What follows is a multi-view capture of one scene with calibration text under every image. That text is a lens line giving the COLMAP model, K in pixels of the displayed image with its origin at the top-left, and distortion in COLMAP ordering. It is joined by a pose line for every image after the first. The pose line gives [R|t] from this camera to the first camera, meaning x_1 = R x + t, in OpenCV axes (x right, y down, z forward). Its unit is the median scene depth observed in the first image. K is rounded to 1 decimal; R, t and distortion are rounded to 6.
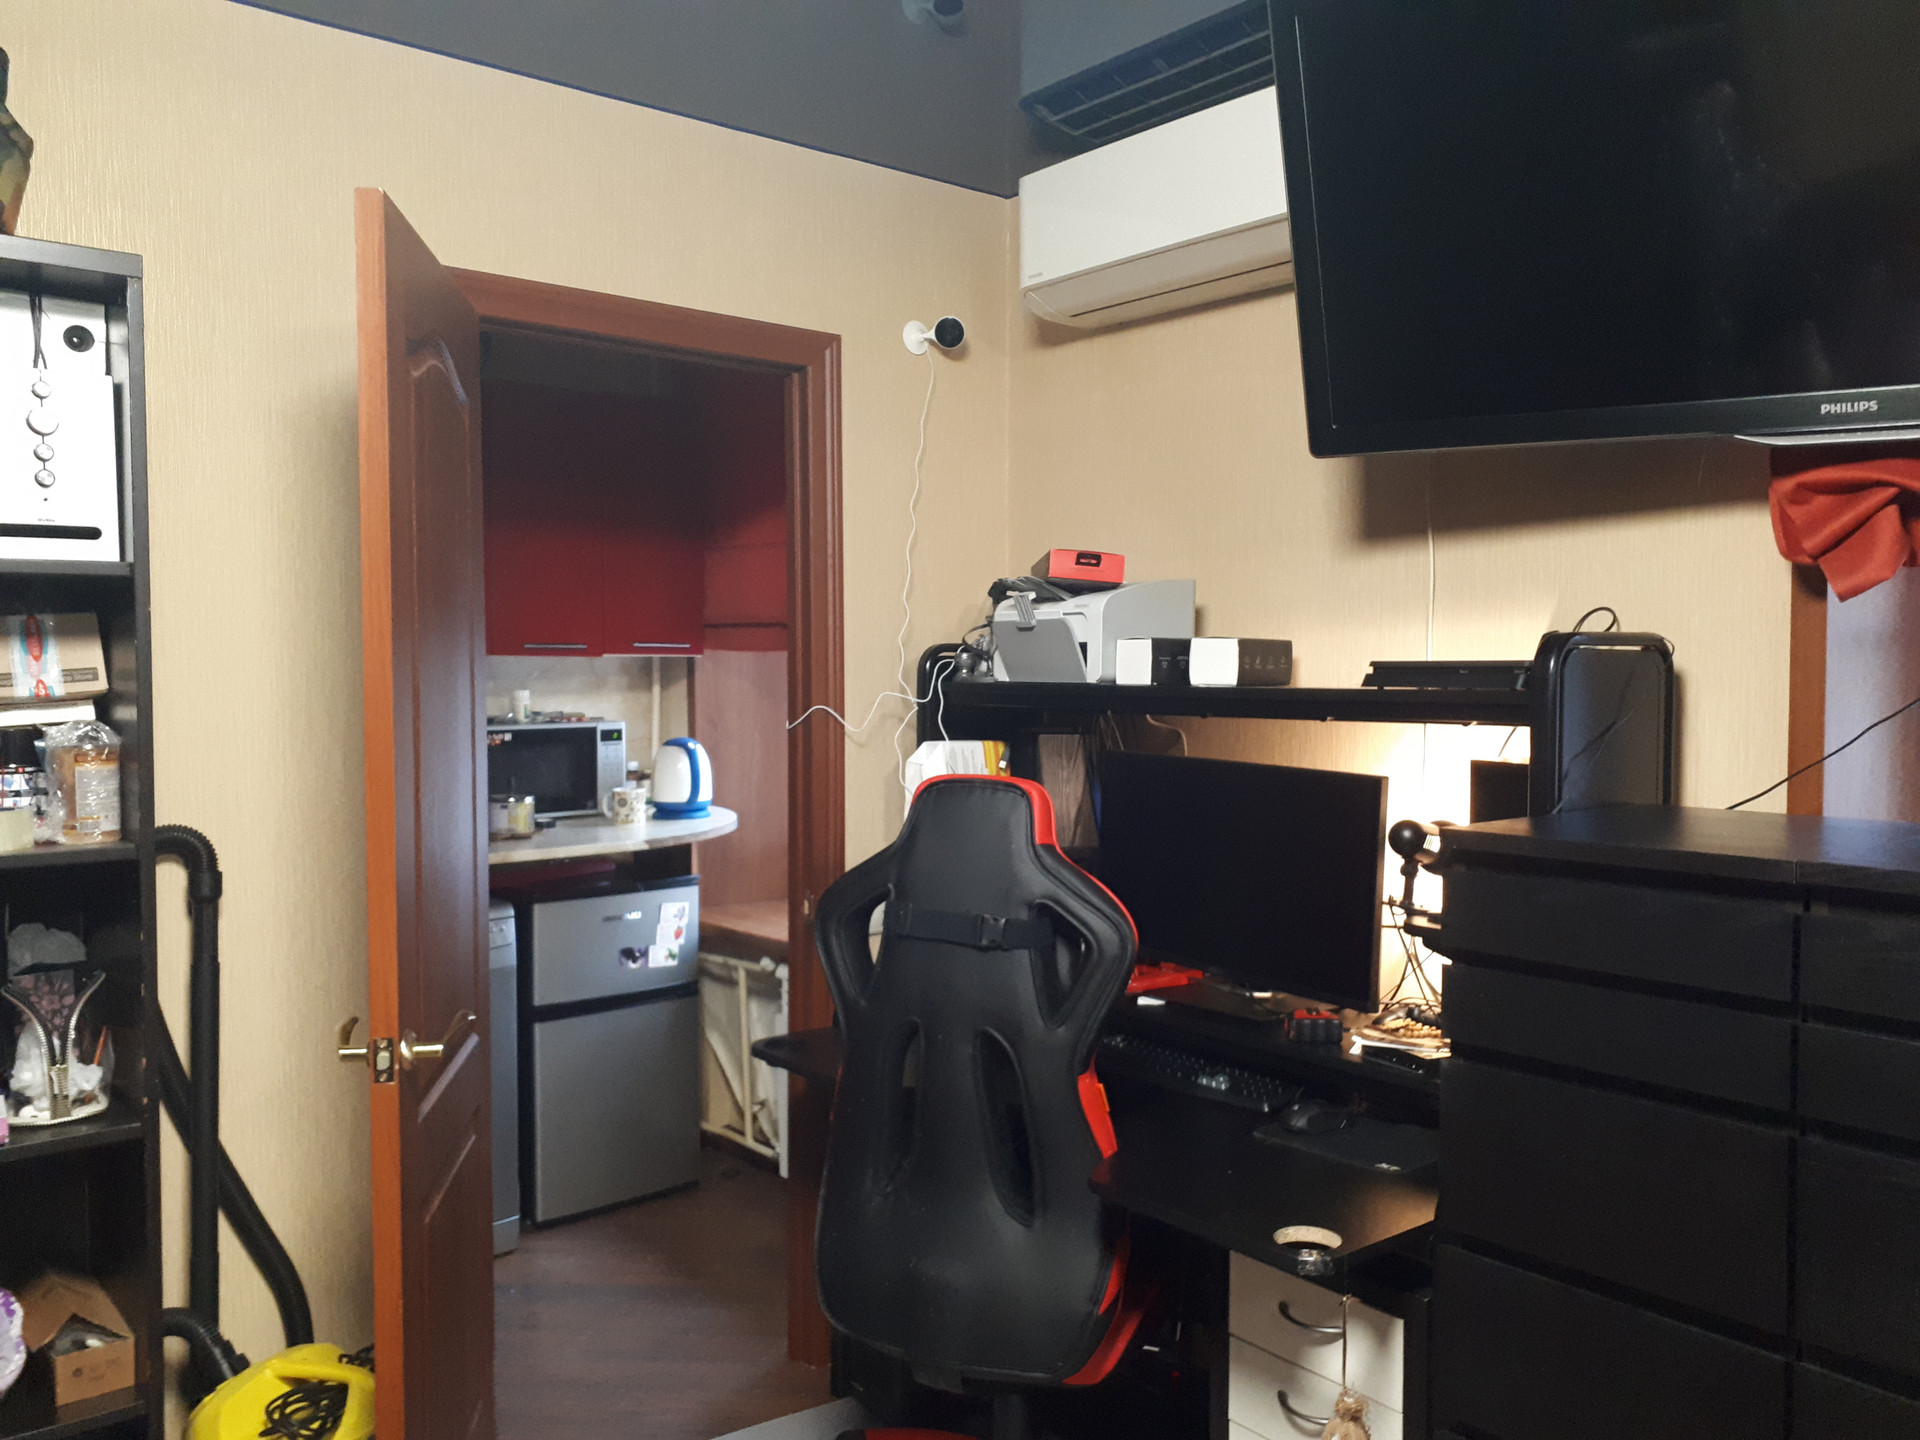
lens RADIAL K [[1531.3, 0, 960.0], [0, 1531.3, 720.0], [0, 0, 1]] dist [0.078795, -0.240001]
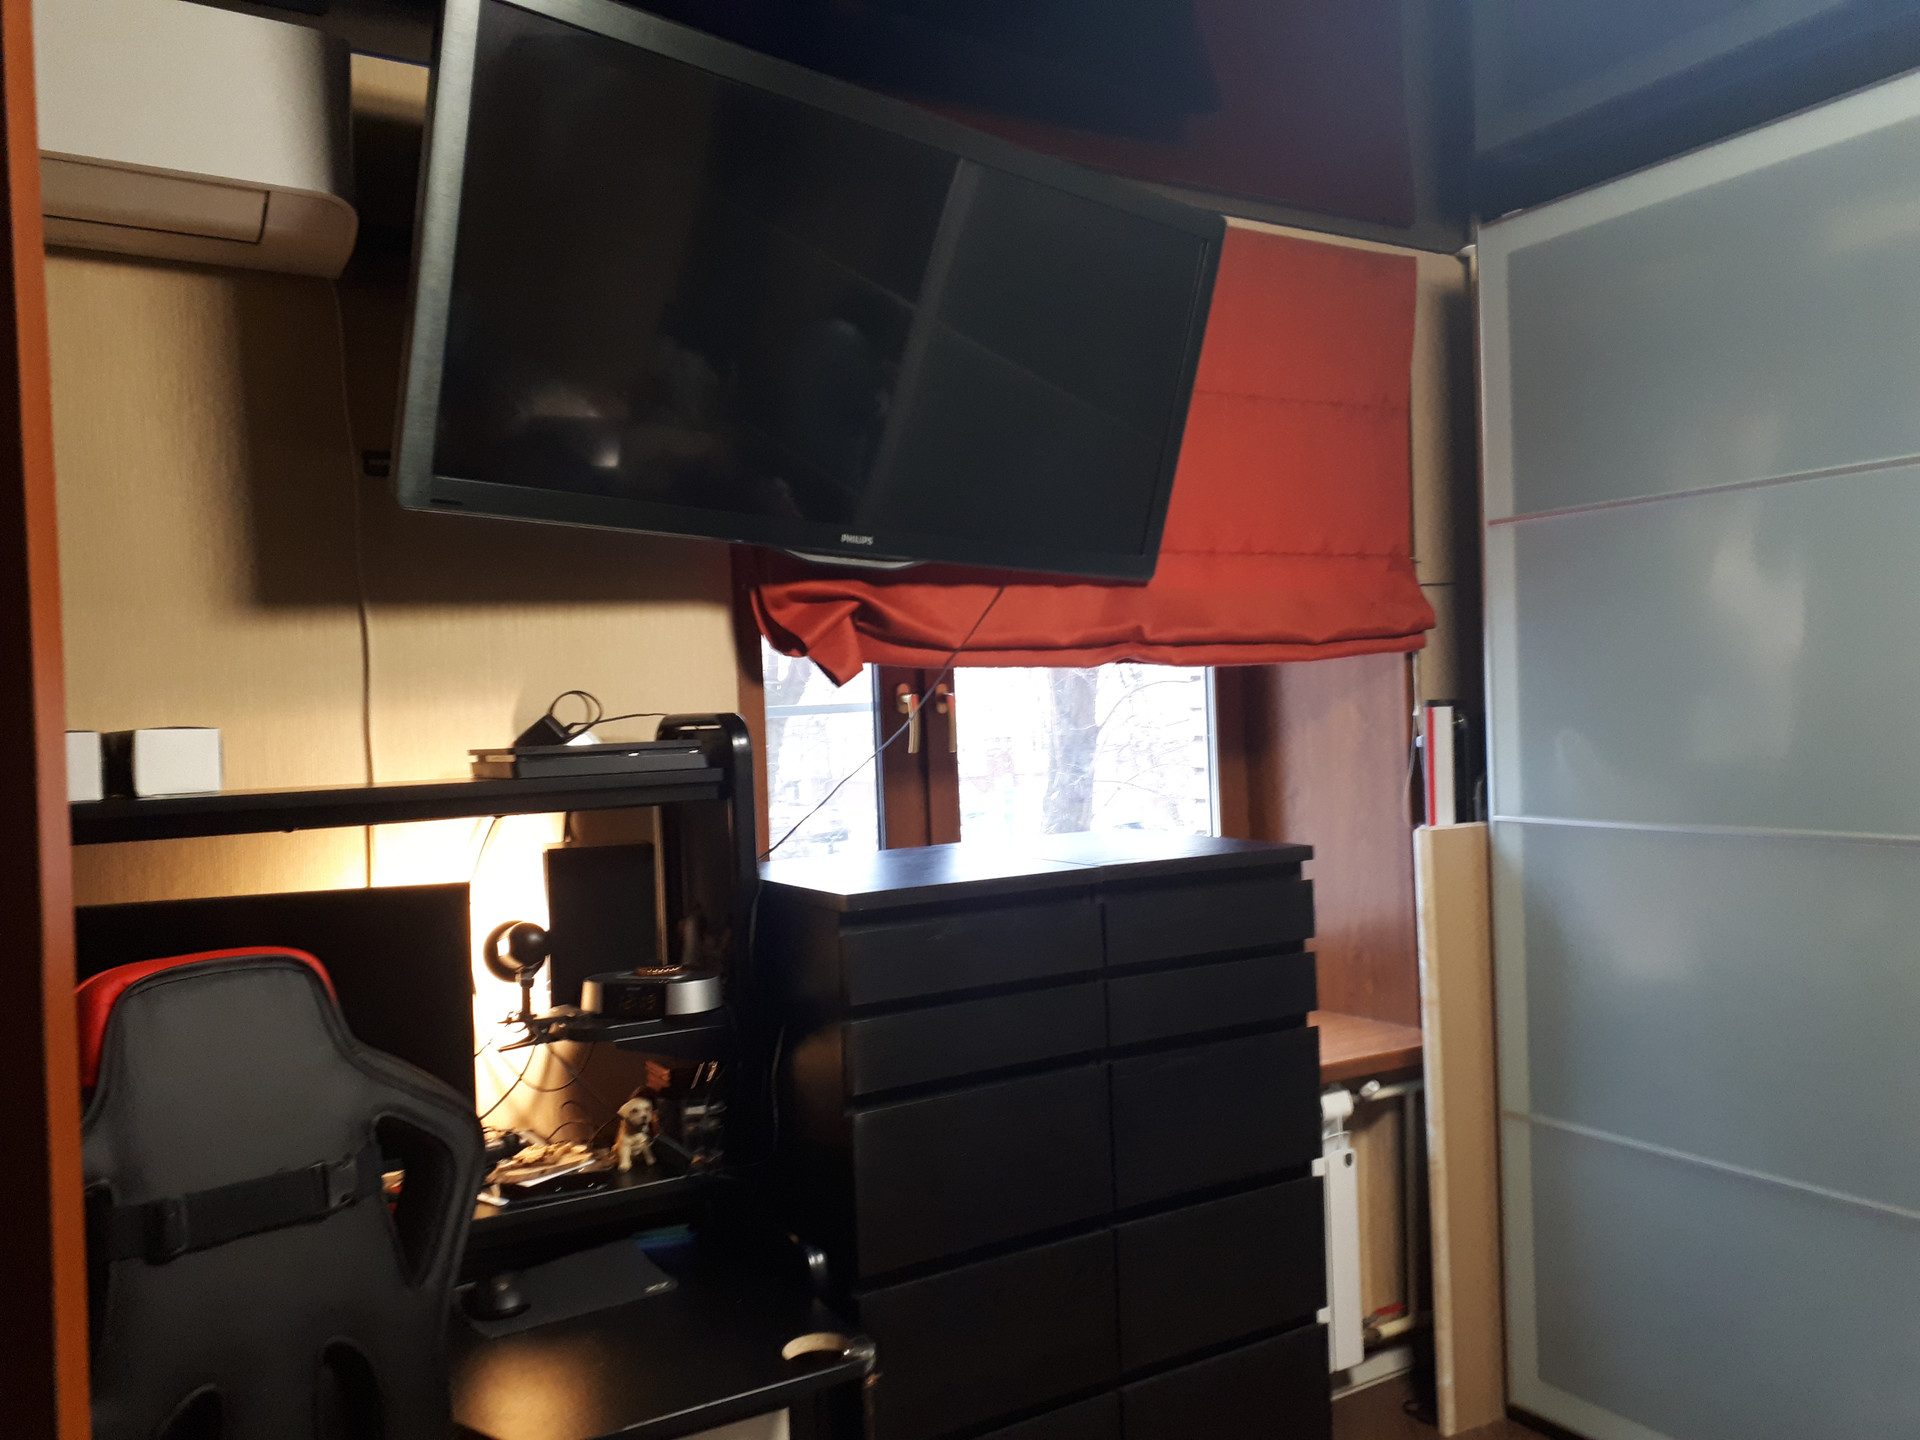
lens RADIAL K [[1531.3, 0, 960.0], [0, 1531.3, 720.0], [0, 0, 1]] dist [0.078795, -0.240001]
pose [[0.119950, -0.010218, 0.992727, -0.501743], [0.073799, 0.997272, 0.001348, -0.031926], [-0.990033, 0.073101, 0.120377, 0.541713]]
